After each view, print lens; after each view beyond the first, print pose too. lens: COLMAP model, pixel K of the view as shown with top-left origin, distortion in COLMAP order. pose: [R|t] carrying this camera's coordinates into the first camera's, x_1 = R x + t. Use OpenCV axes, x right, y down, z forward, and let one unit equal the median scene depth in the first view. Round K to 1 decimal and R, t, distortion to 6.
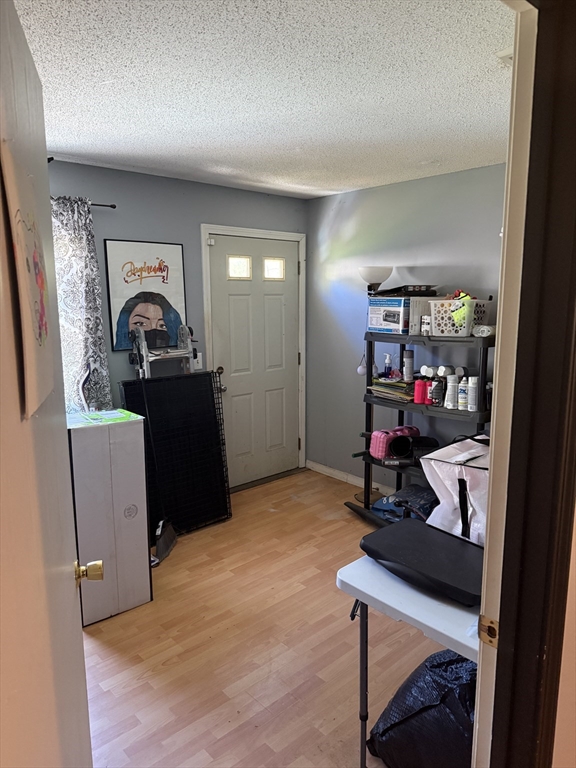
lens RADIAL K [[533.5, 0, 286.5], [0, 533.5, 380.8], [0, 0, 1]] dist [0.174240, -0.274194]
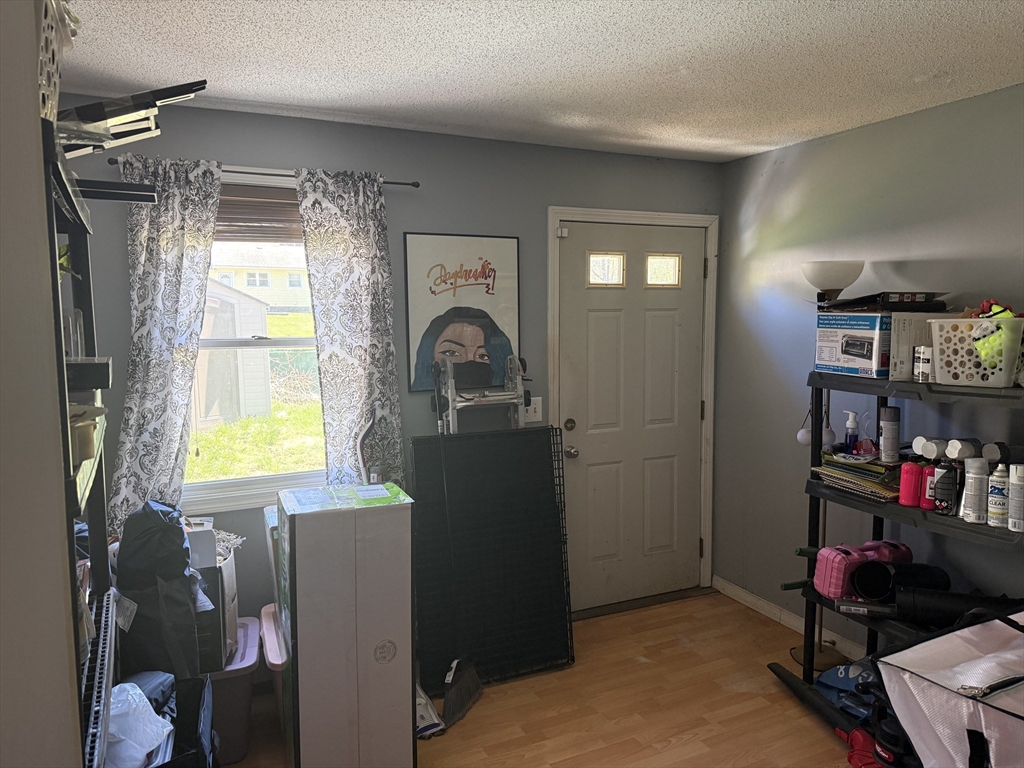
lens RADIAL K [[711.3, 0, 519.3], [0, 711.3, 381.9], [0, 0, 1]] dist [0.174240, -0.274194]
pose [[0.960236, 0.027533, -0.277828, 0.064820], [-0.045365, 0.997288, -0.057960, -0.020837], [0.275479, 0.068259, 0.958881, 0.162026]]
